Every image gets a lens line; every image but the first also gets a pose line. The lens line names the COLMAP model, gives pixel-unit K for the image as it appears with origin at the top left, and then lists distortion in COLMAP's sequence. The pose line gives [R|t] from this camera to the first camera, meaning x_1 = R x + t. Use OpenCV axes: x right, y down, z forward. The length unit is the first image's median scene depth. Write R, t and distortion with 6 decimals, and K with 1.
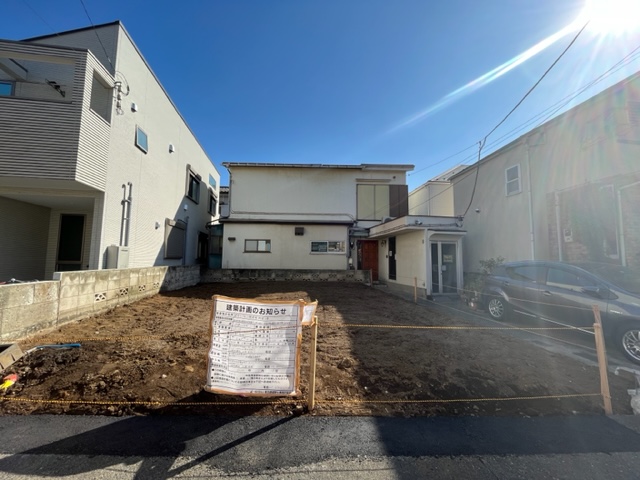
lens RADIAL K [[260.9, 0, 320.3], [0, 260.9, 239.4], [0, 0, 1]] dist [-0.002719, -0.000514]
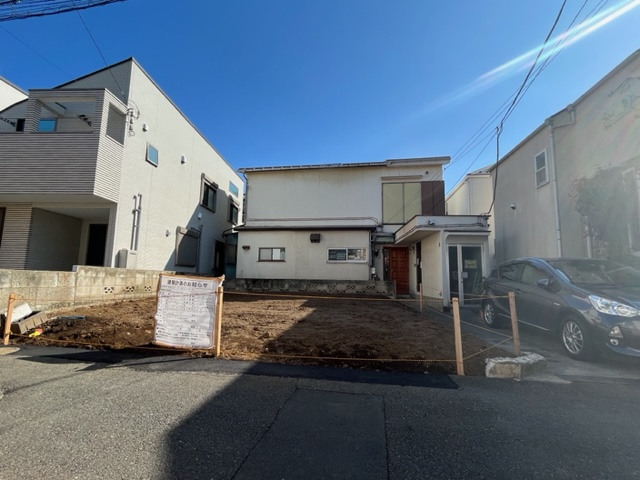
lens RADIAL K [[326.3, 0, 319.3], [0, 326.3, 239.6], [0, 0, 1]] dist [-0.004957, -0.000541]
pose [[0.977710, -0.020040, -0.209000, 0.306974], [0.010240, 0.998801, -0.047865, 0.052564], [0.209709, 0.044658, 0.976744, -0.197150]]
